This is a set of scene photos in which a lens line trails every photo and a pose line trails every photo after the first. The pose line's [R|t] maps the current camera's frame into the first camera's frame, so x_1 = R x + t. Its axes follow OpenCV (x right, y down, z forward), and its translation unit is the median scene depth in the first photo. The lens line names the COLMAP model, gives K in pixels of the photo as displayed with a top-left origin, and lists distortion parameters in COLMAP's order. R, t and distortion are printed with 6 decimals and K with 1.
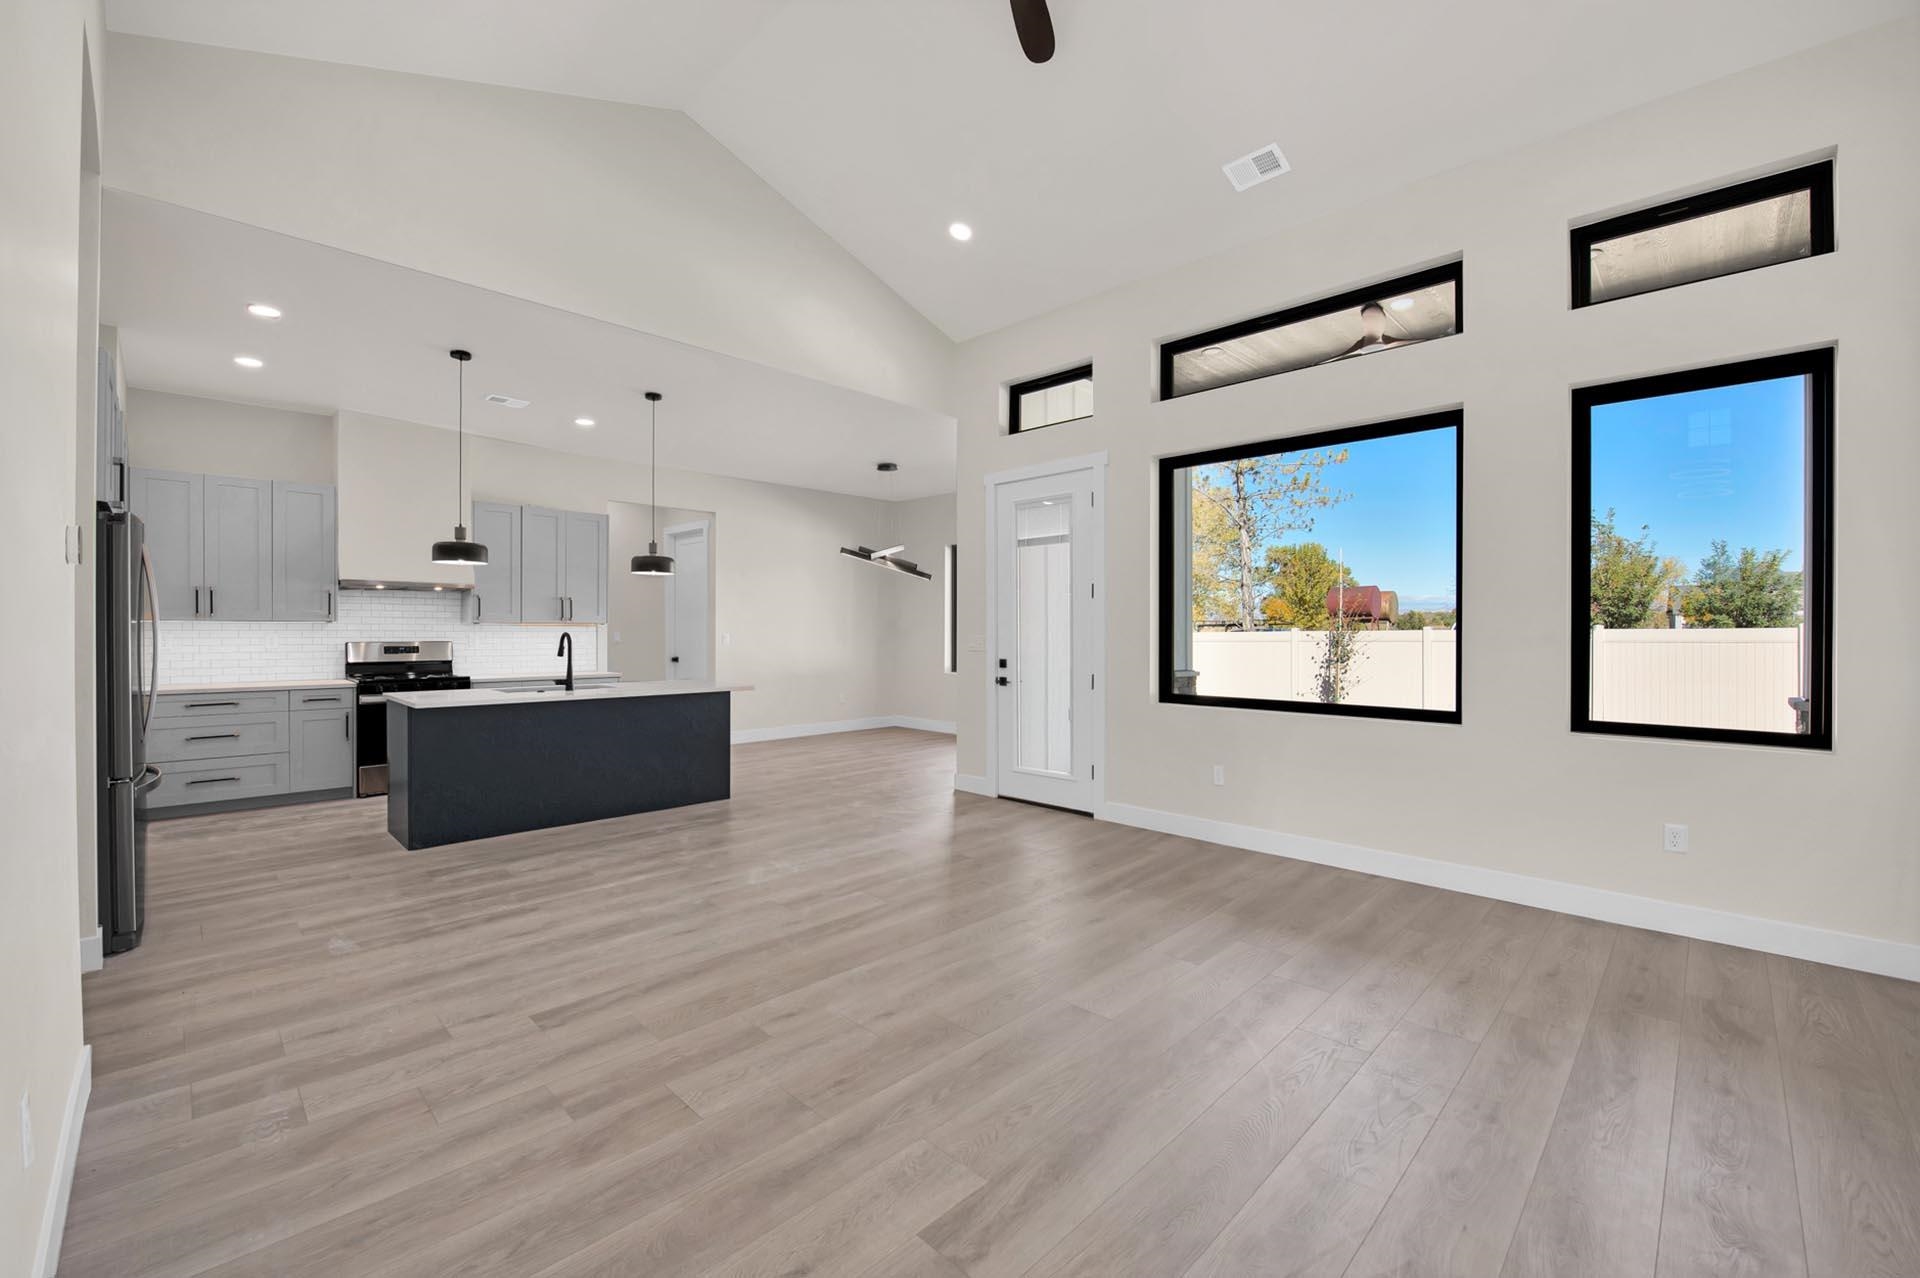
lens RADIAL K [[788.1, 0, 967.7], [0, 788.1, 628.9], [0, 0, 1]] dist [-0.017710, -0.000595]
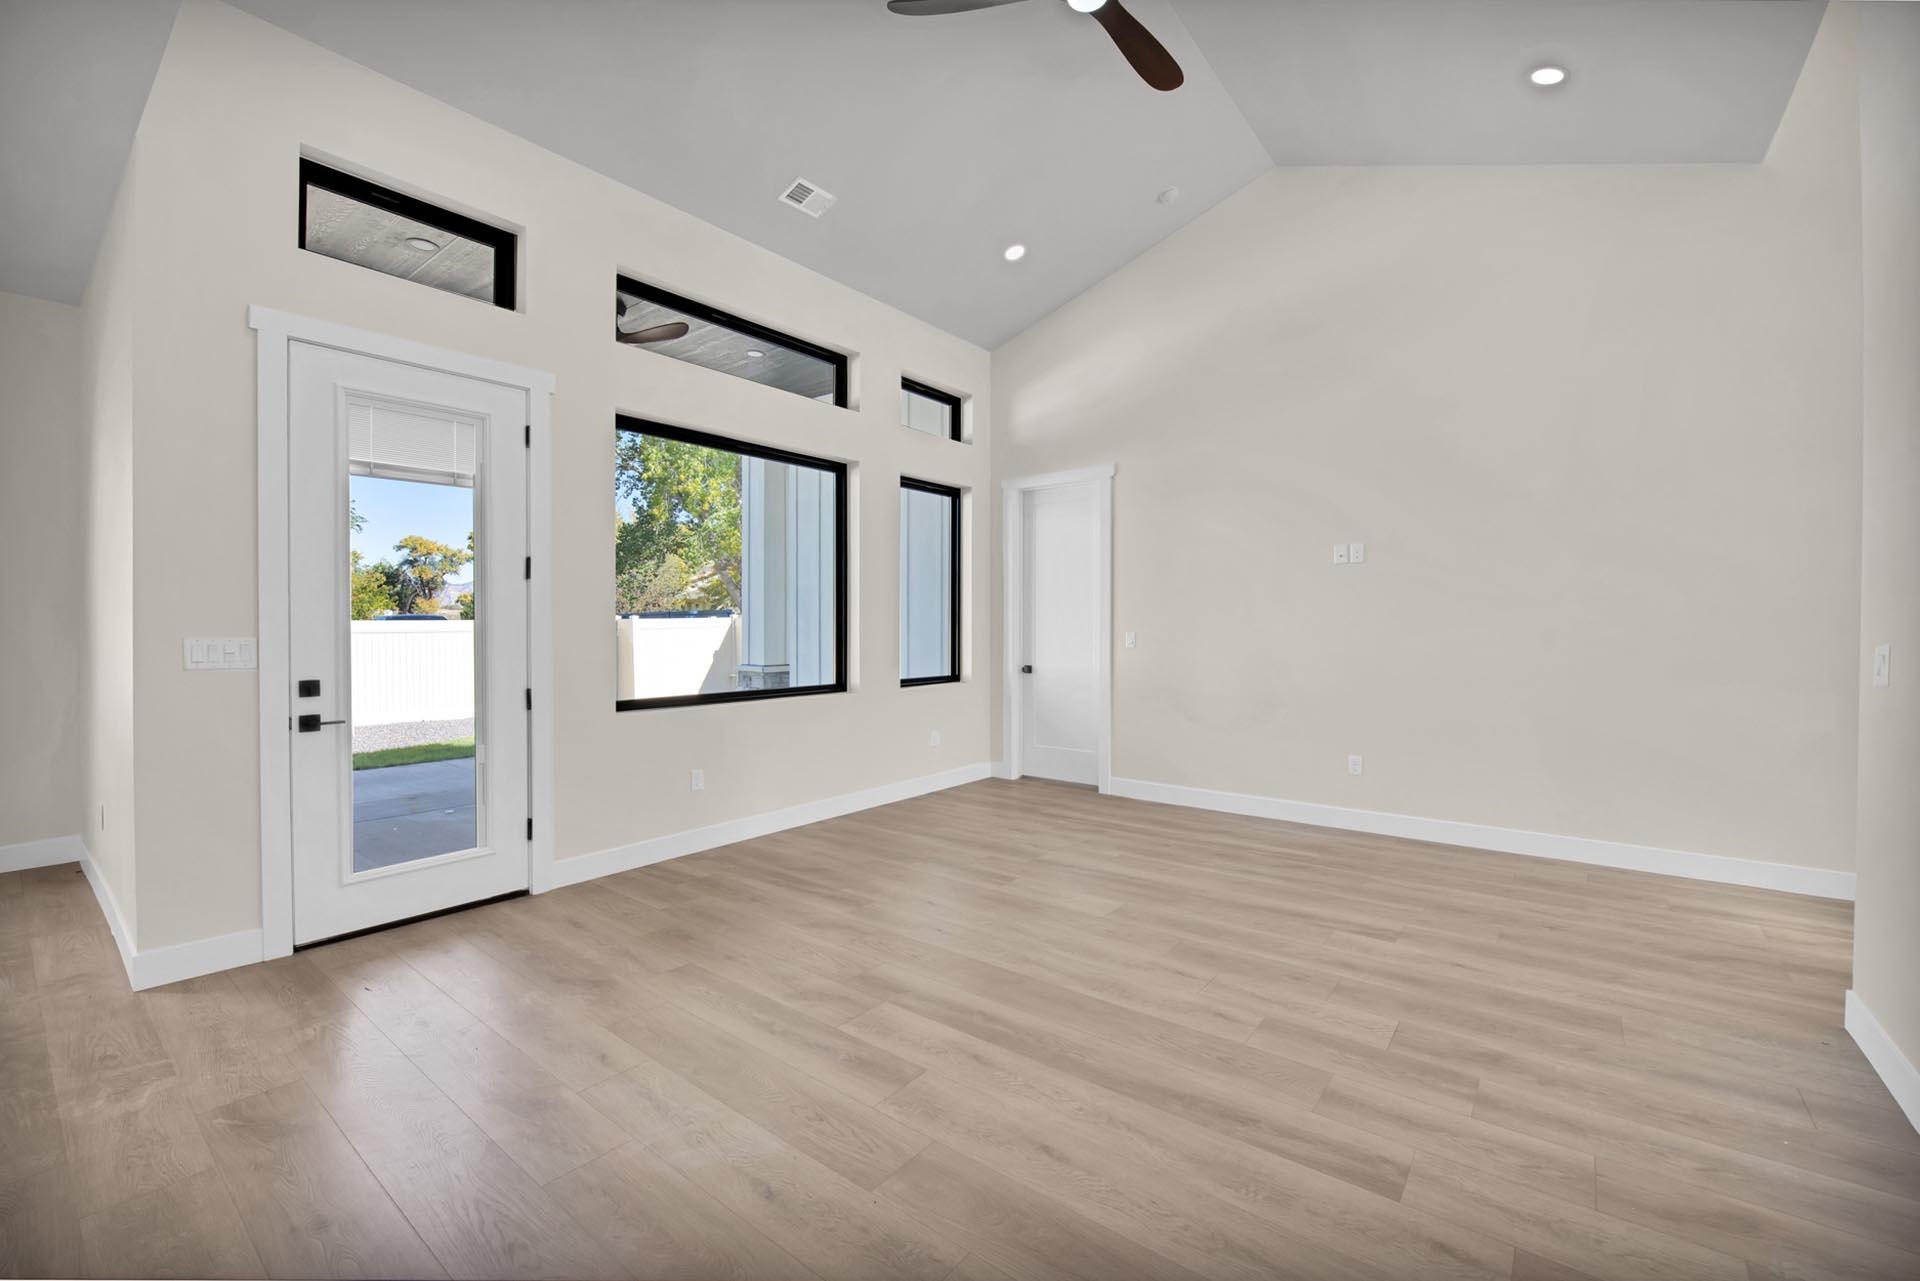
lens RADIAL K [[788.1, 0, 967.7], [0, 788.1, 630.4], [0, 0, 1]] dist [-0.017710, -0.000595]
pose [[-0.112962, -0.011678, 0.993531, -0.675841], [-0.003656, 0.999929, 0.011338, -0.002021], [-0.993593, -0.002352, -0.112996, 0.828709]]
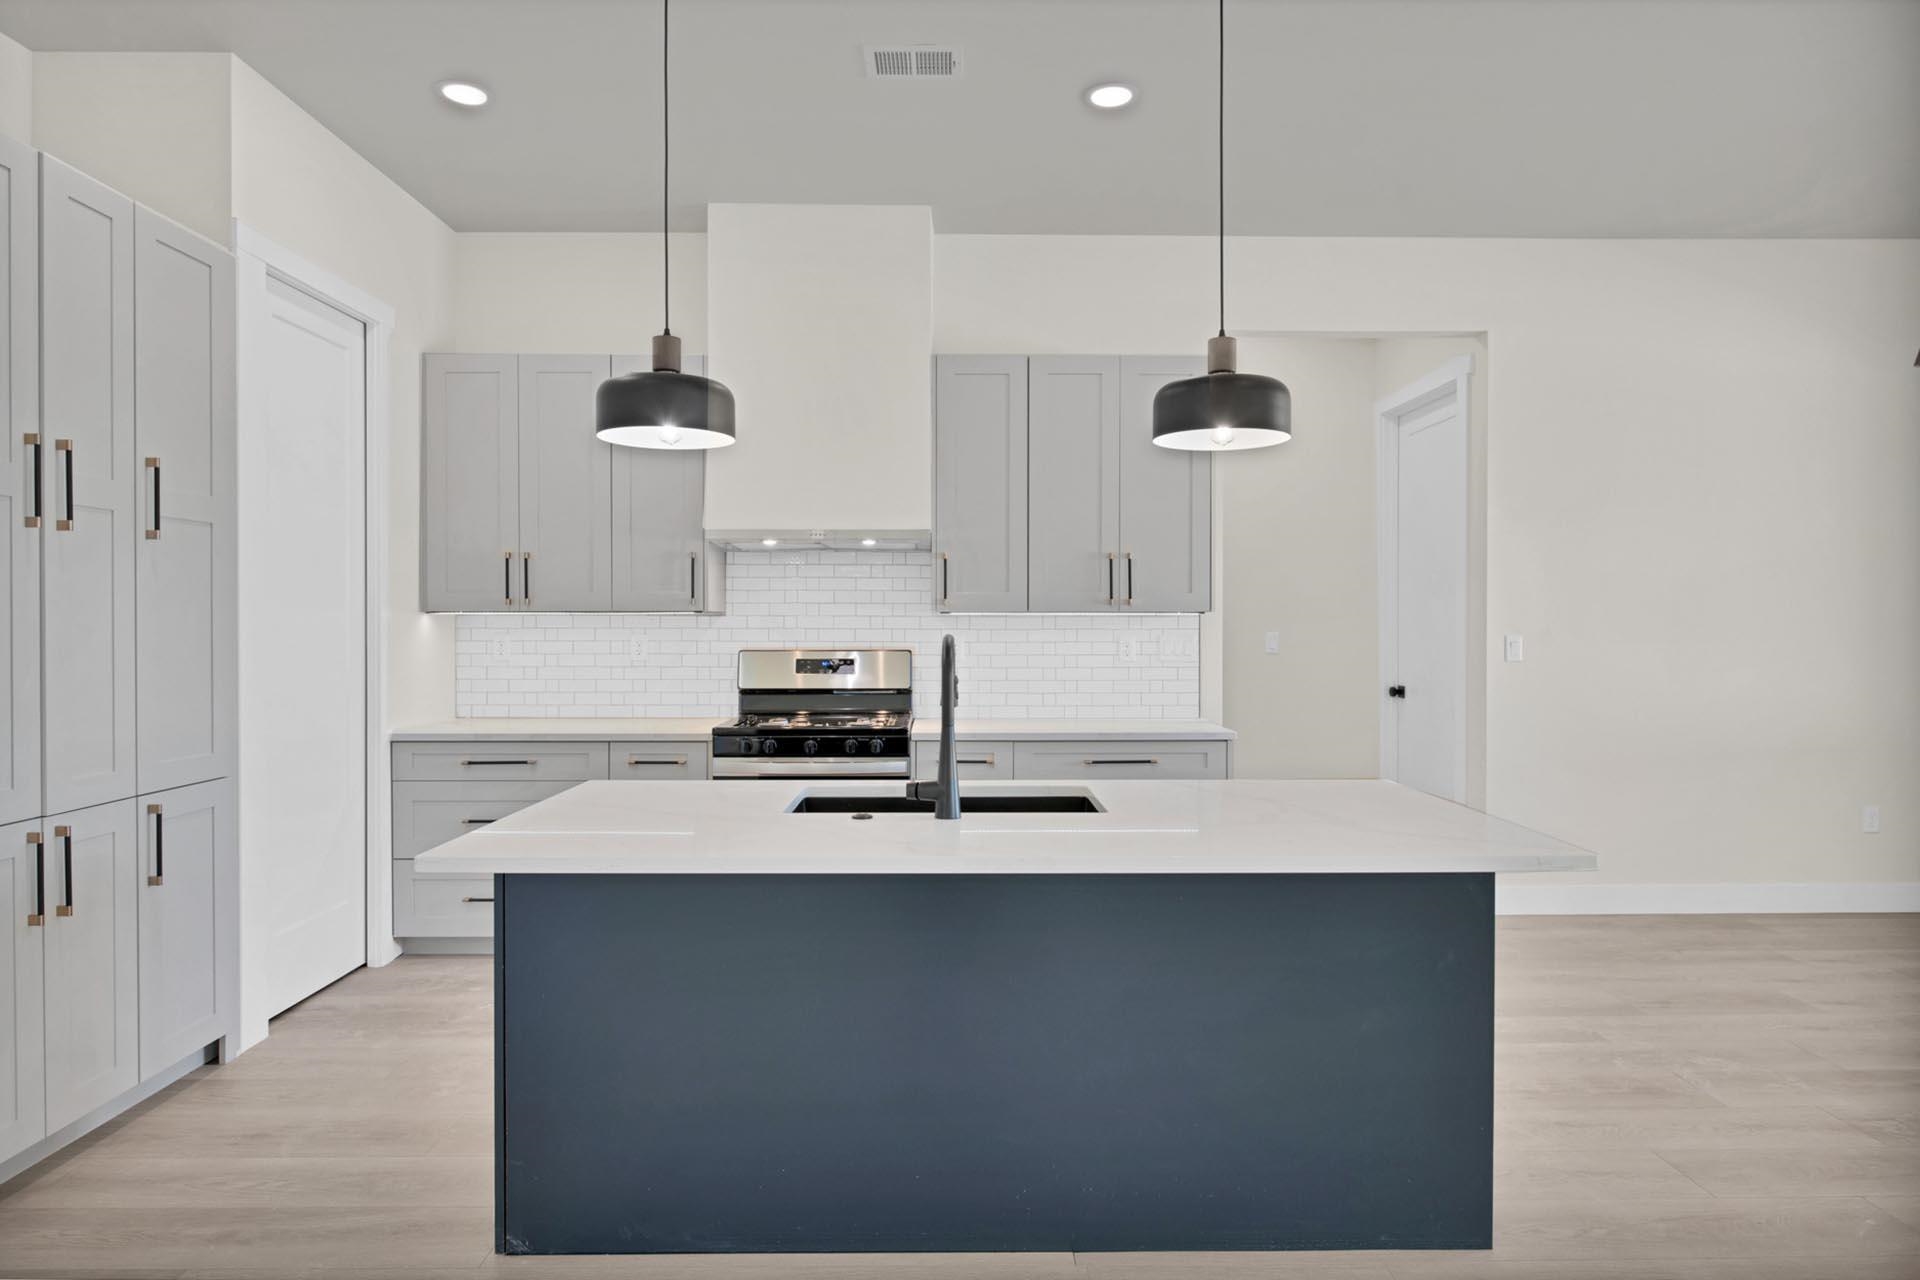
lens RADIAL K [[1096.6, 0, 964.5], [0, 1096.6, 633.6], [0, 0, 1]] dist [-0.006210, -0.003487]
pose [[0.706640, 0.002280, -0.707570, -0.217281], [0.003178, 0.999974, 0.006397, 0.001763], [0.707566, -0.006769, 0.706615, 0.797631]]
